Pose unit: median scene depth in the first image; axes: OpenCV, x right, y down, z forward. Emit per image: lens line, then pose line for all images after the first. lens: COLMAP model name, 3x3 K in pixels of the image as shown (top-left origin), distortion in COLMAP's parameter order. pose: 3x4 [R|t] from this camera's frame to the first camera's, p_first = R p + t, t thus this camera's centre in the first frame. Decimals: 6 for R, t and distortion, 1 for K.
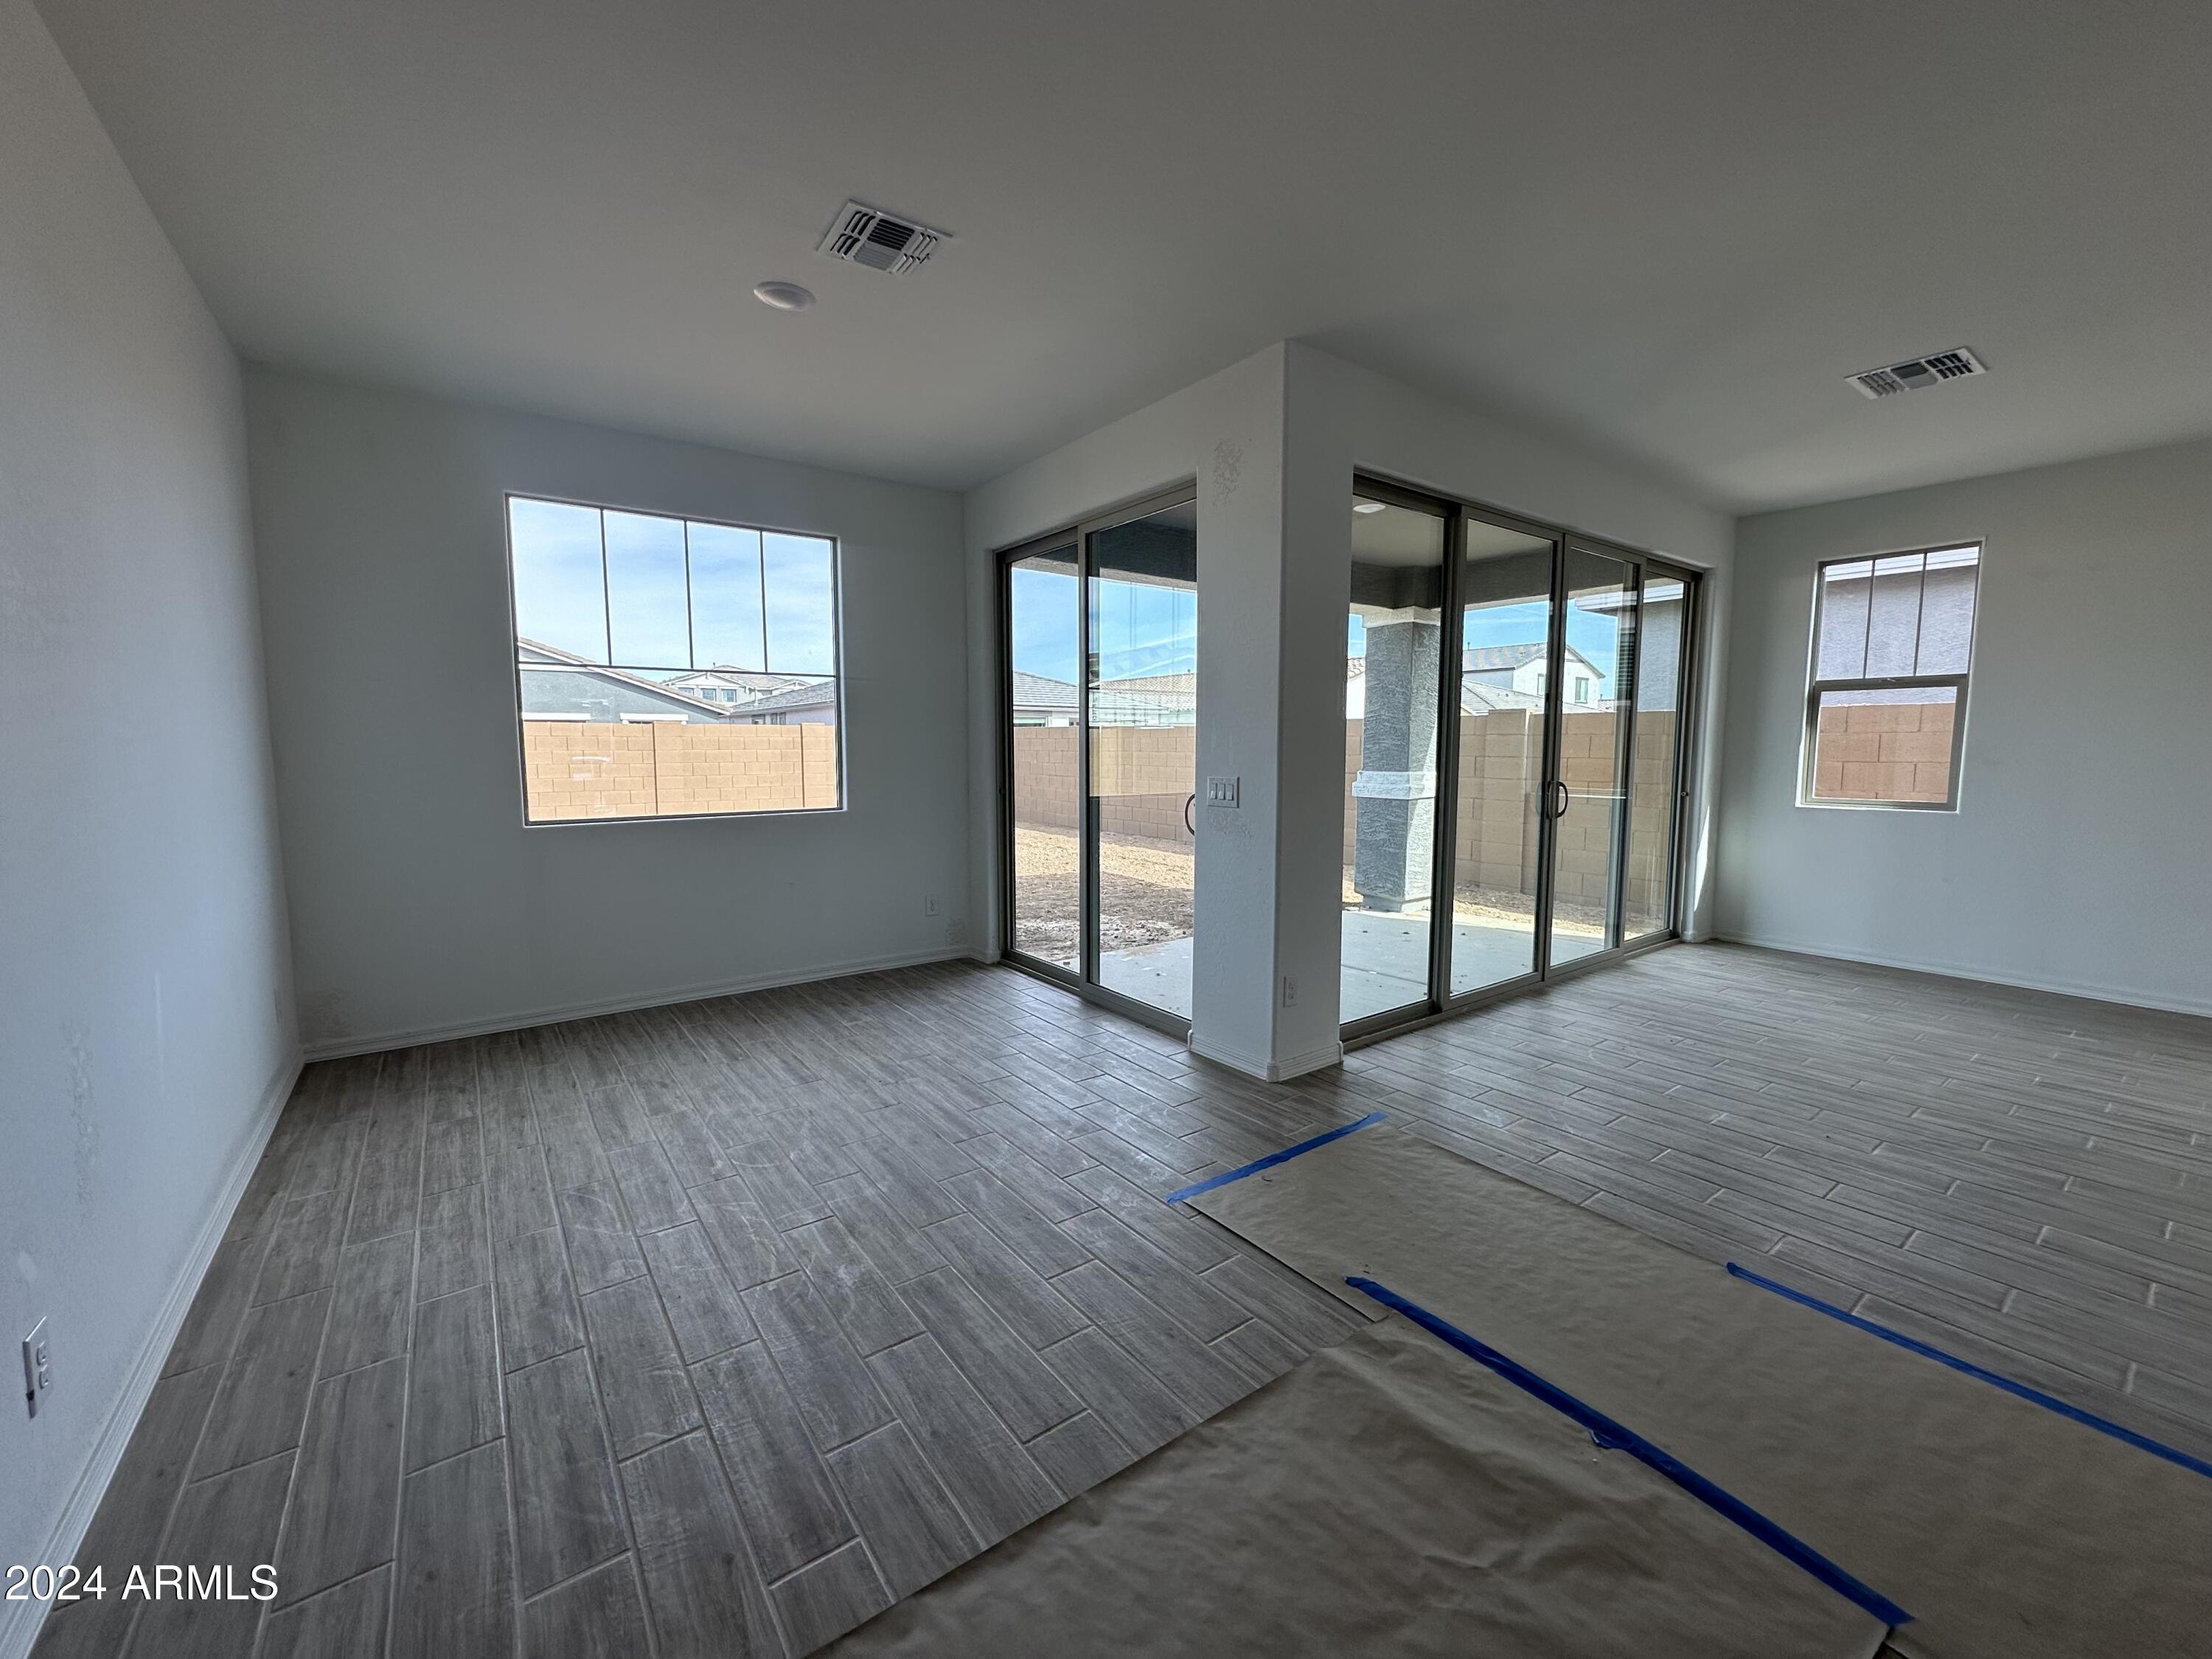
lens RADIAL K [[881.8, 0, 1107.5], [0, 881.8, 827.9], [0, 0, 1]] dist [-0.000261, 0.000606]
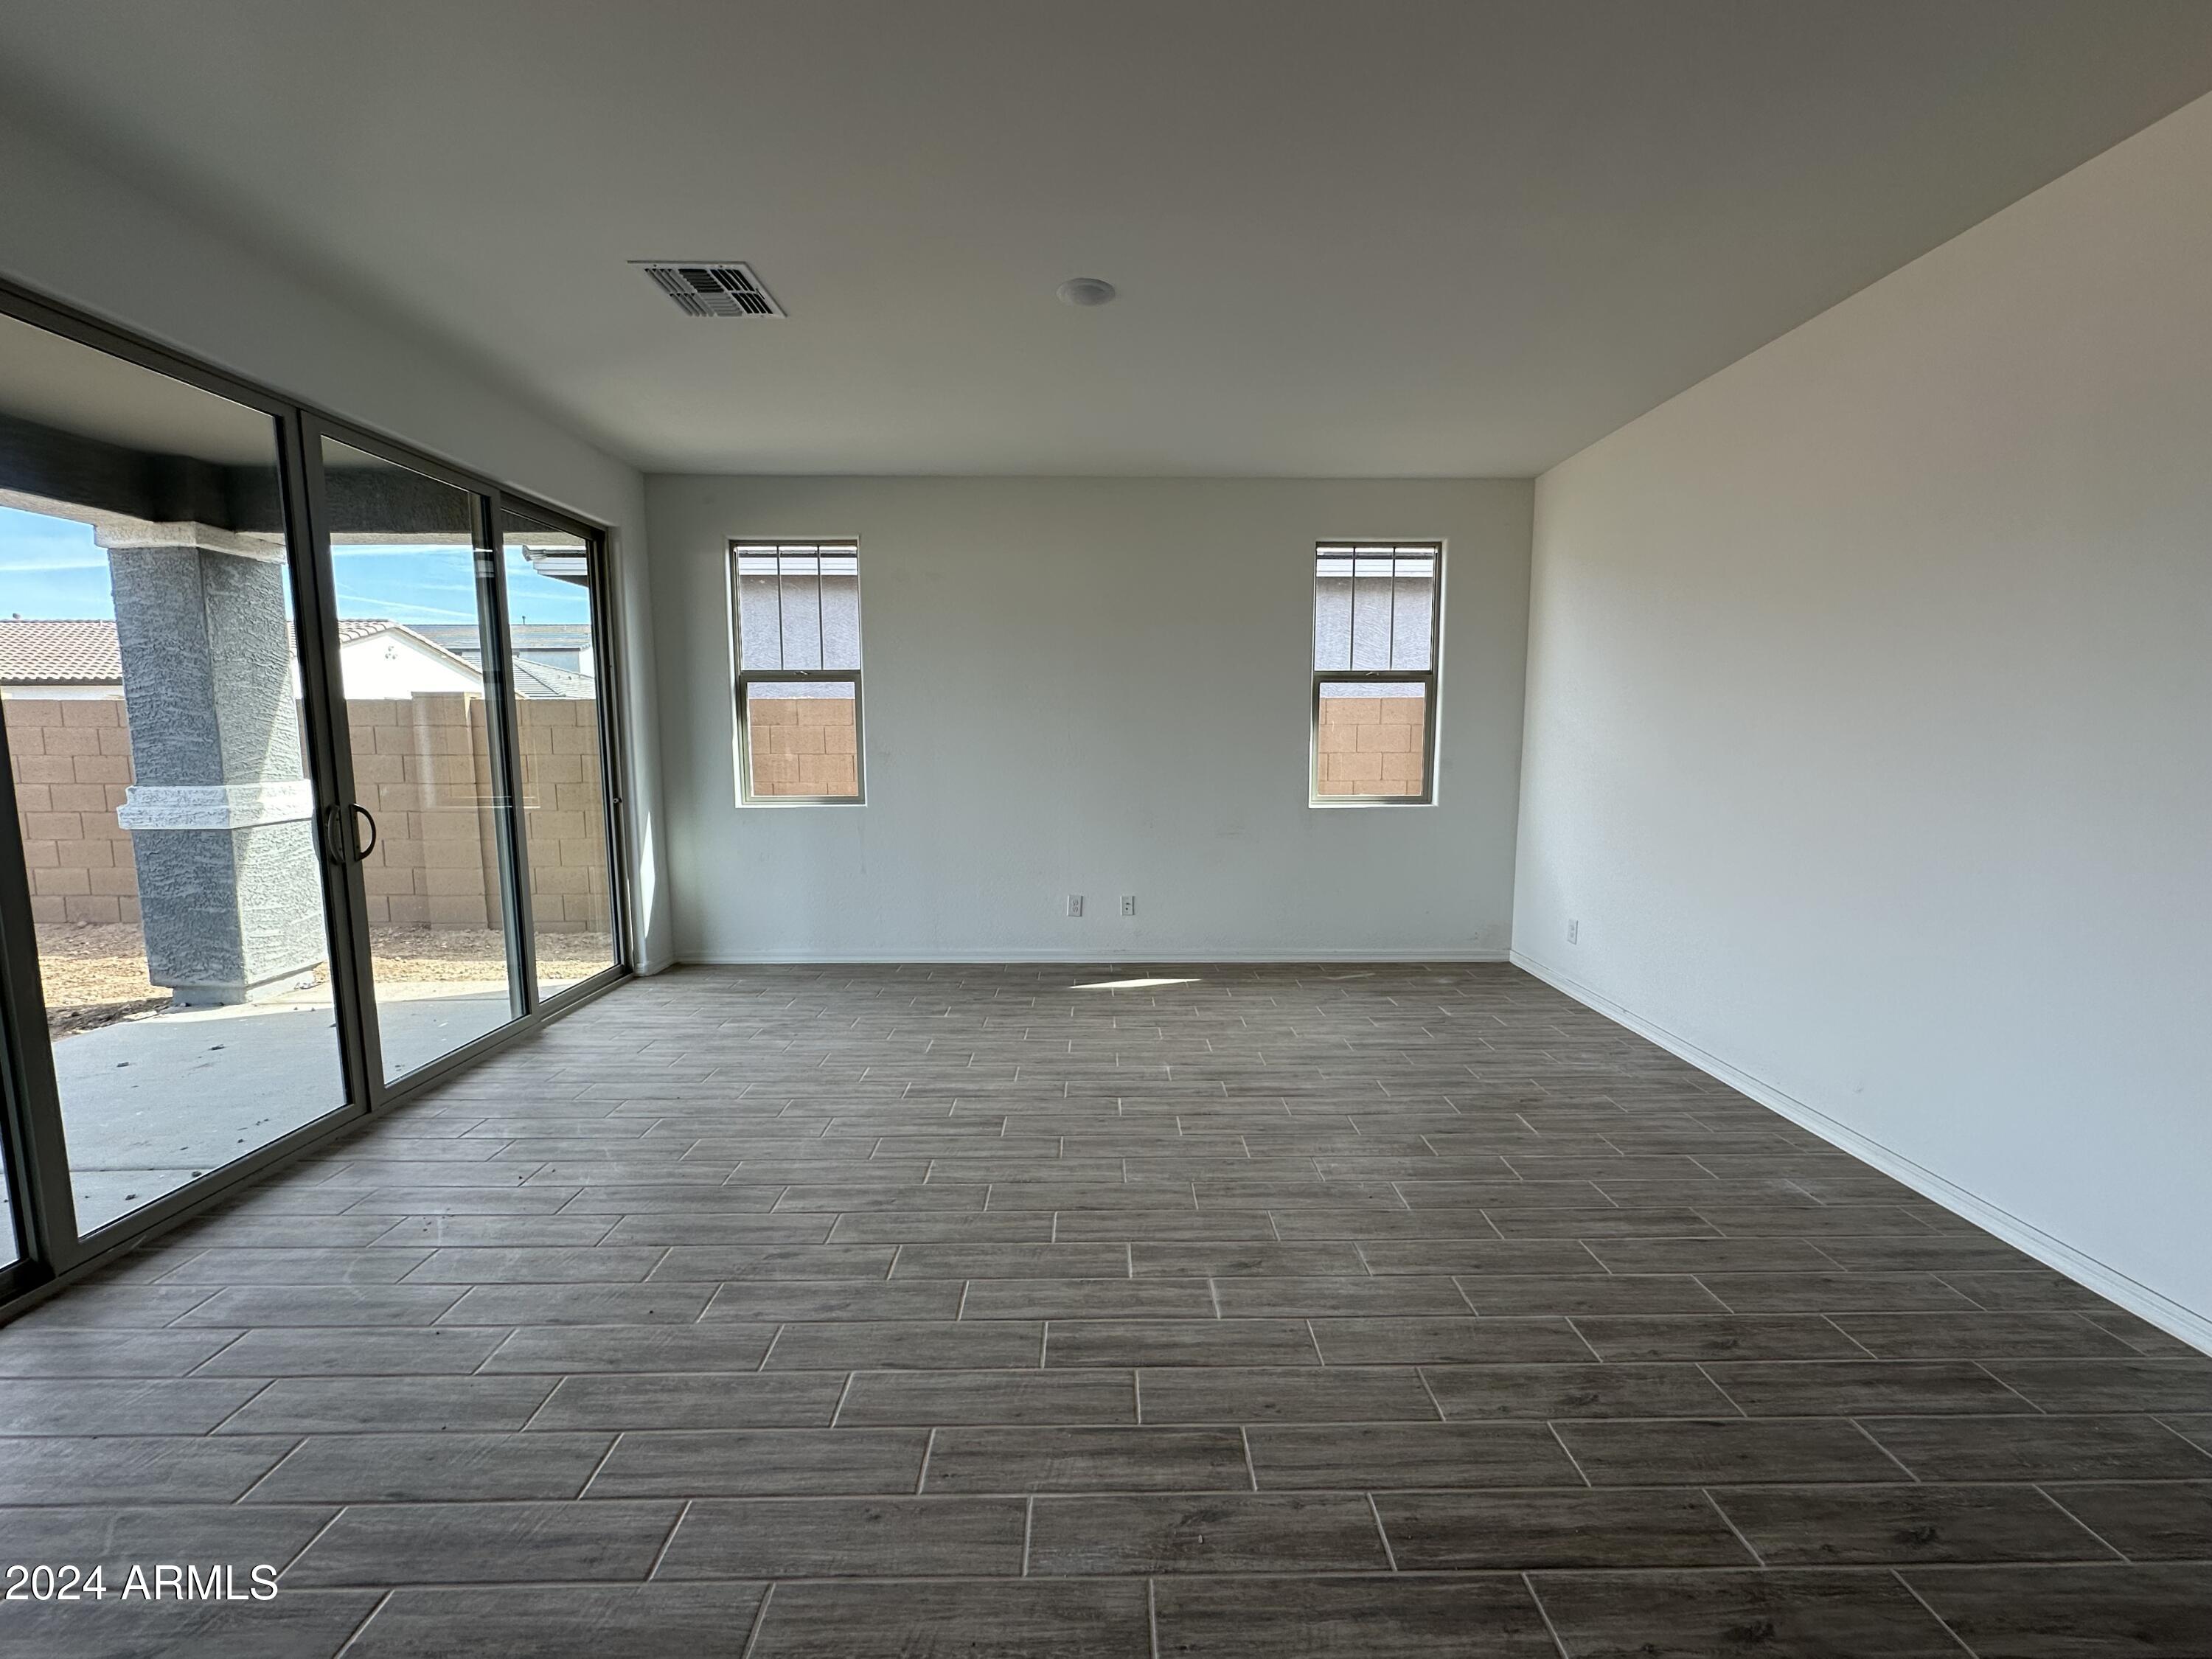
lens RADIAL K [[881.8, 0, 1107.5], [0, 881.8, 827.9], [0, 0, 1]] dist [-0.000261, 0.000606]
pose [[0.585017, -0.093550, 0.805607, 0.266603], [0.081211, 0.995090, 0.056580, -0.023267], [-0.806944, 0.032324, 0.589742, 0.149369]]
